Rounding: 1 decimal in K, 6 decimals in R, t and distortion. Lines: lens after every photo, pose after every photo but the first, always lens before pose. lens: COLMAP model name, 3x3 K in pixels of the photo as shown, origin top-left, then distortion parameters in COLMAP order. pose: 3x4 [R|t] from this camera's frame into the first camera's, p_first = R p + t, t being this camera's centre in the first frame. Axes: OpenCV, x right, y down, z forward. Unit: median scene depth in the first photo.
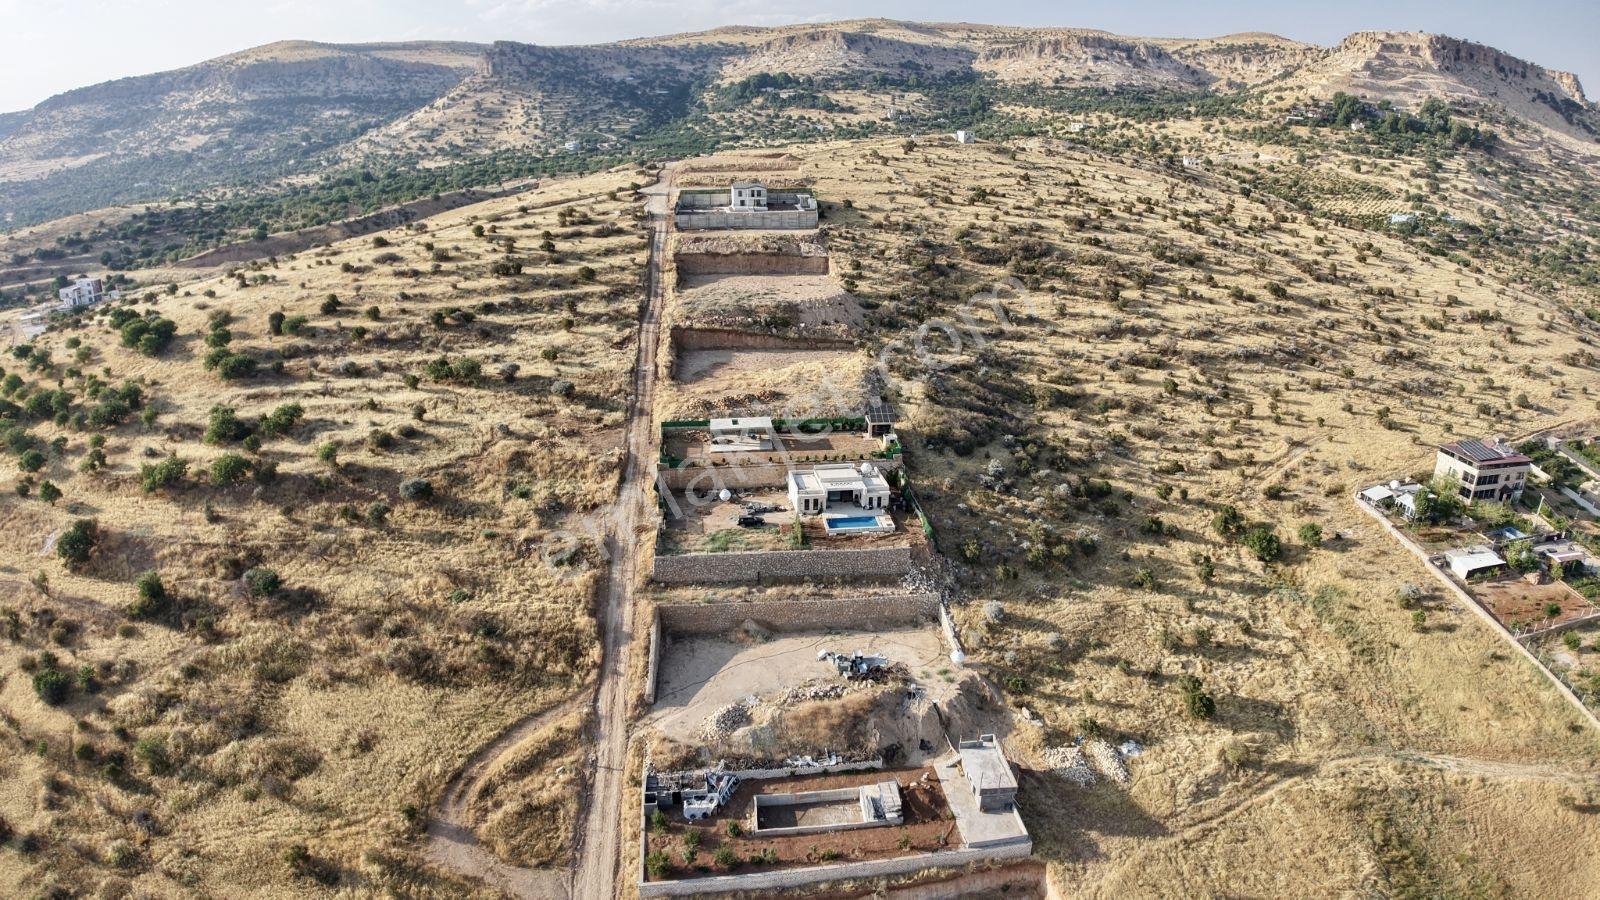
lens RADIAL K [[924.7, 0, 798.6], [0, 924.7, 445.5], [0, 0, 1]] dist [-0.179895, 0.023693]
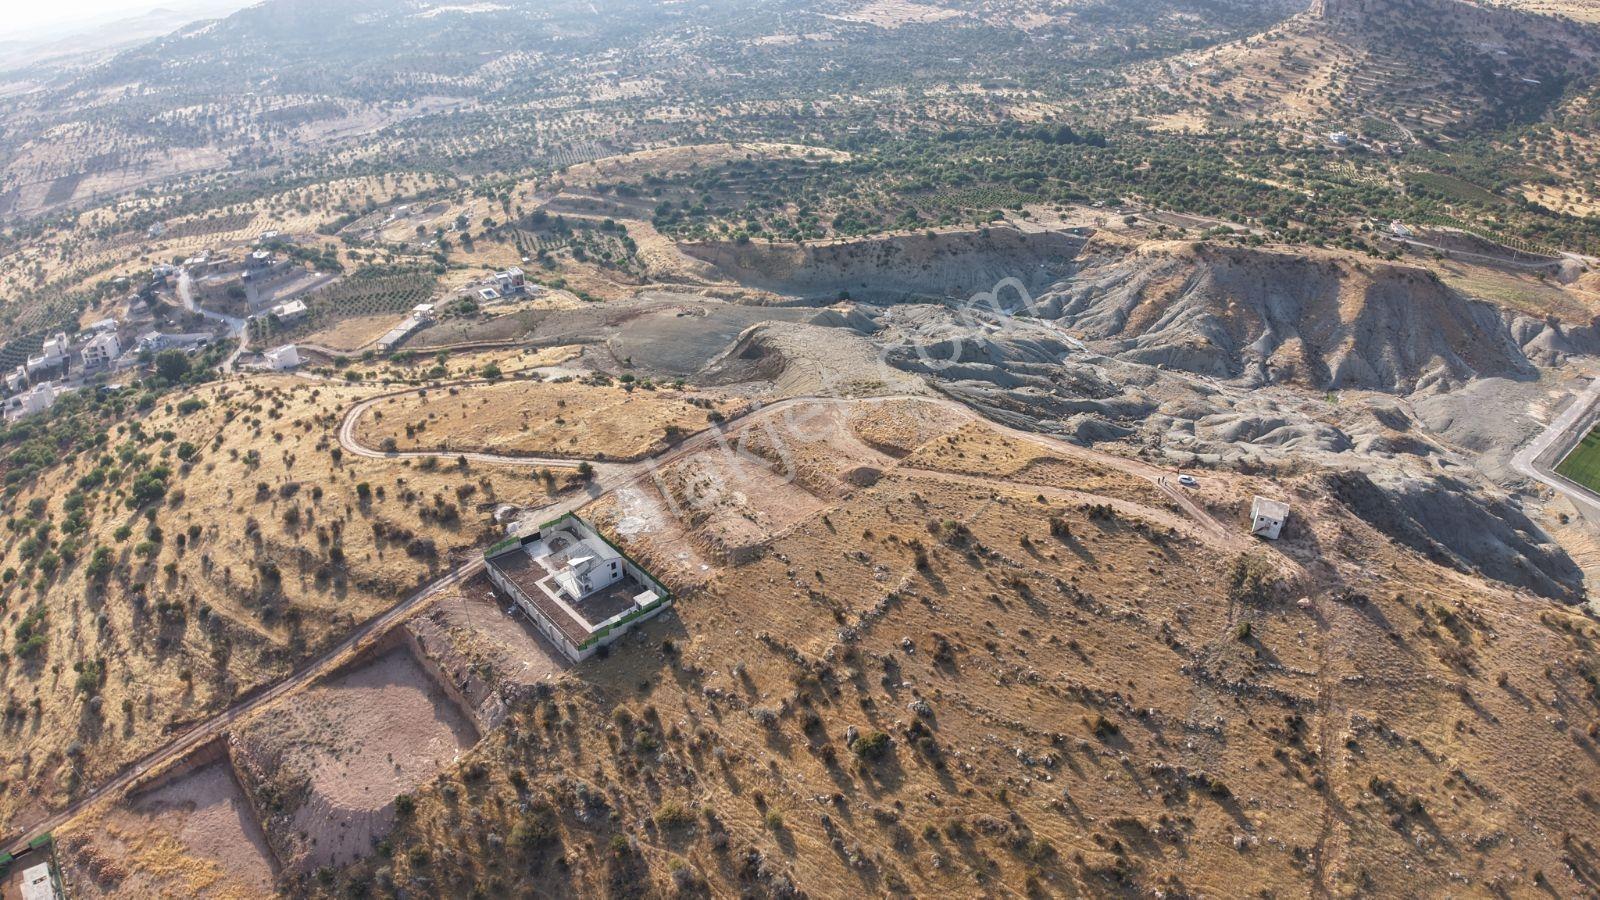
lens RADIAL K [[924.7, 0, 798.6], [0, 924.7, 445.5], [0, 0, 1]] dist [-0.179895, 0.023693]
pose [[0.558766, 0.403011, -0.724819, 0.120187], [-0.290789, 0.913708, 0.283866, -0.141149], [0.776674, 0.052155, 0.627740, 0.153204]]
